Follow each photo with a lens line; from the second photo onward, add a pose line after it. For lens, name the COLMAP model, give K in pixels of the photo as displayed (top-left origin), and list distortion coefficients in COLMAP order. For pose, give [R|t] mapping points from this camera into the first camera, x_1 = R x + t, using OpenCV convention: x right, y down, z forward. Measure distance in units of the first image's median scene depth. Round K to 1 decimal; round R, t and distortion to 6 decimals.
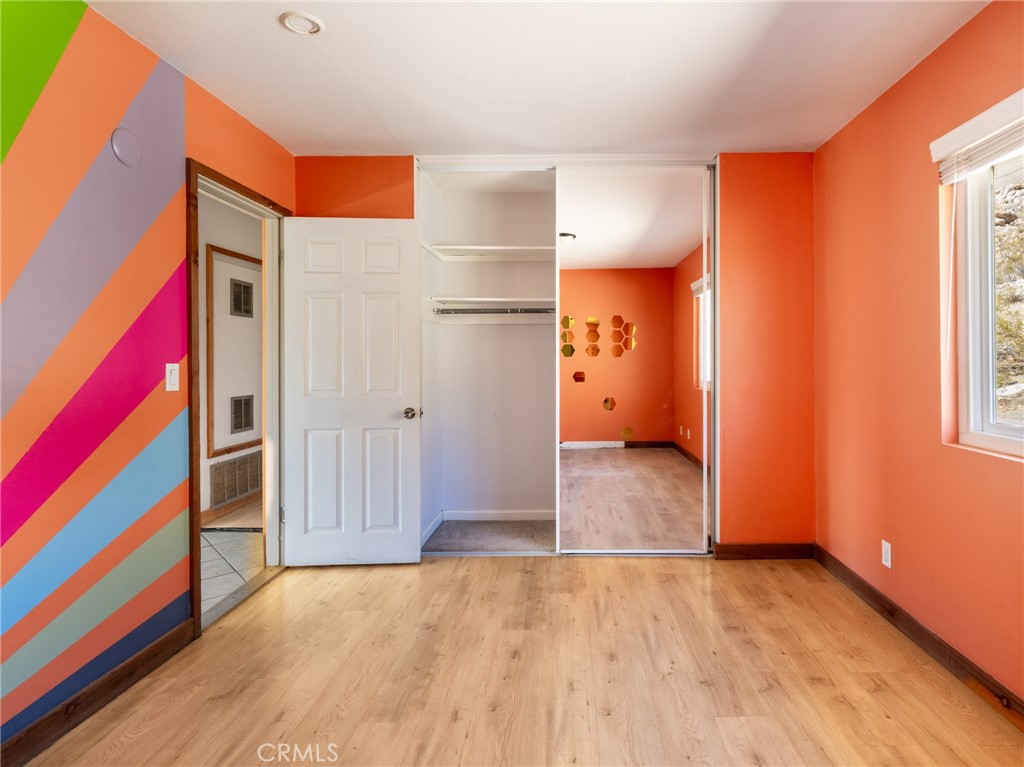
lens RADIAL K [[554.2, 0, 512.0], [0, 554.2, 357.1], [0, 0, 1]] dist [0.001229, -0.002539]
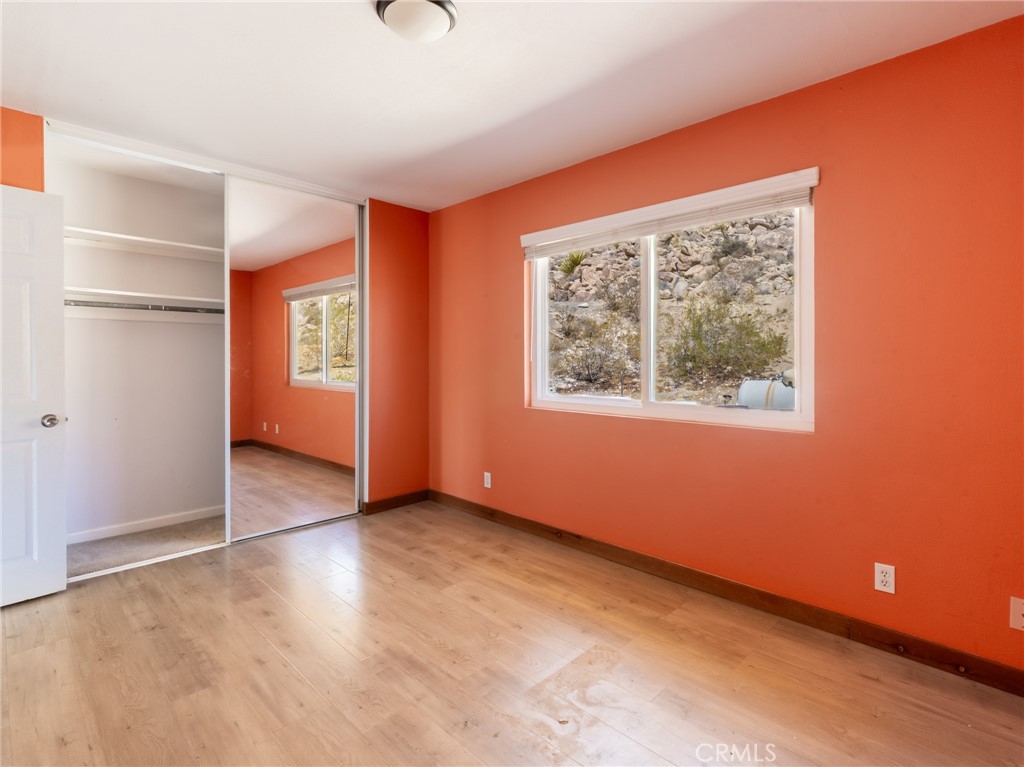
lens RADIAL K [[519.2, 0, 504.7], [0, 519.2, 367.2], [0, 0, 1]] dist [0.001799, -0.002082]
pose [[0.697759, -0.005550, 0.716311, -0.298526], [-0.006153, 0.999887, 0.013742, 0.003571], [-0.716306, -0.013996, 0.697646, -0.072128]]
